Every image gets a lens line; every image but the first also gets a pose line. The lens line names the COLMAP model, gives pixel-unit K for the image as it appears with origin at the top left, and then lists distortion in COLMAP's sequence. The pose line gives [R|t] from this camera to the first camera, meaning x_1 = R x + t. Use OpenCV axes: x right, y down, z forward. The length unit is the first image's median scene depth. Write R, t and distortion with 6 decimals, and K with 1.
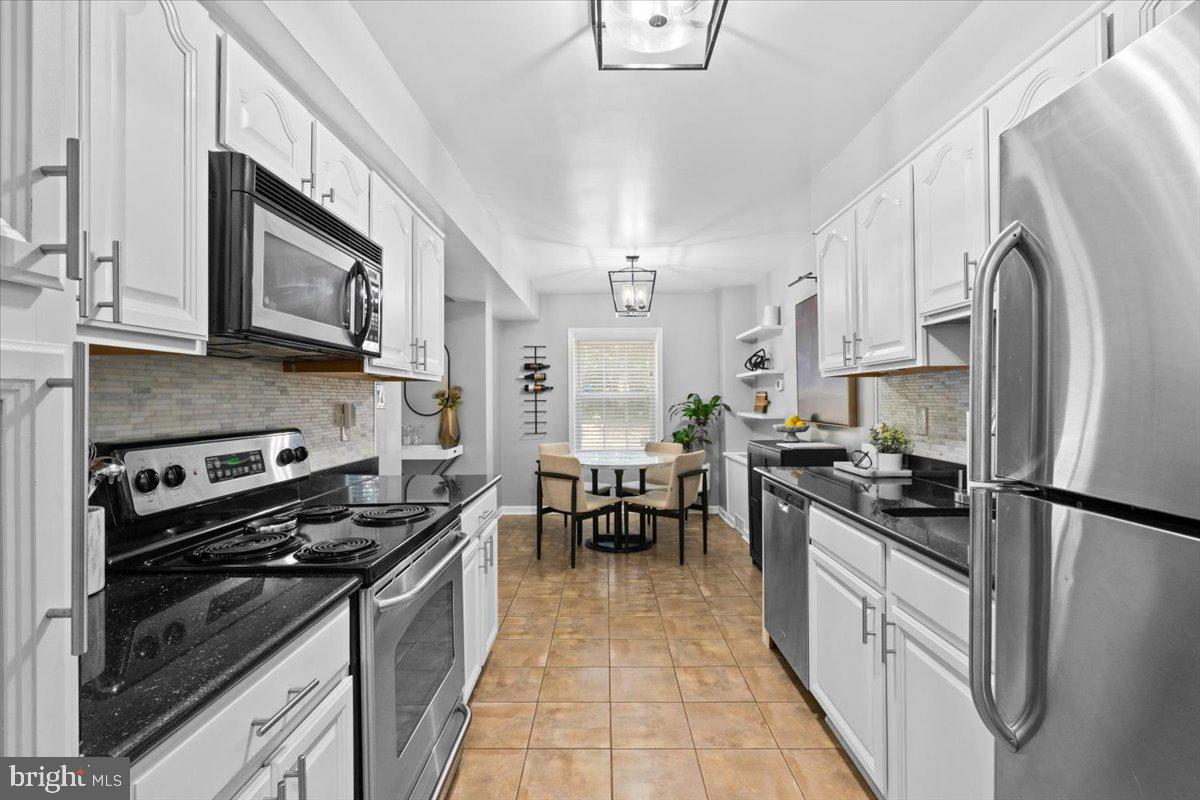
lens RADIAL K [[541.7, 0, 597.9], [0, 541.7, 393.3], [0, 0, 1]] dist [-0.004608, 0.002508]
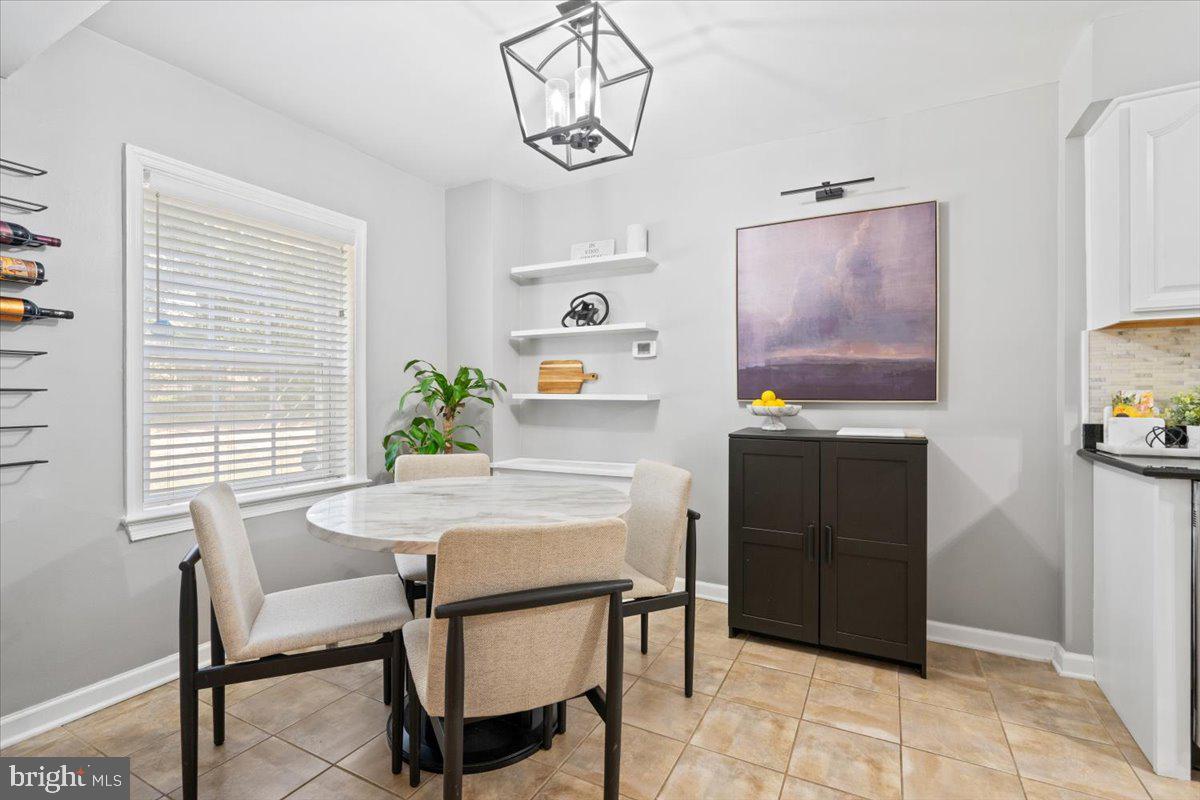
lens RADIAL K [[541.7, 0, 600.8], [0, 541.7, 390.0], [0, 0, 1]] dist [-0.004608, 0.002508]
pose [[0.457802, 0.009589, 0.889003, -0.758949], [-0.011636, 0.999921, -0.004793, 0.107270], [-0.888978, -0.008150, 0.457877, 2.039758]]
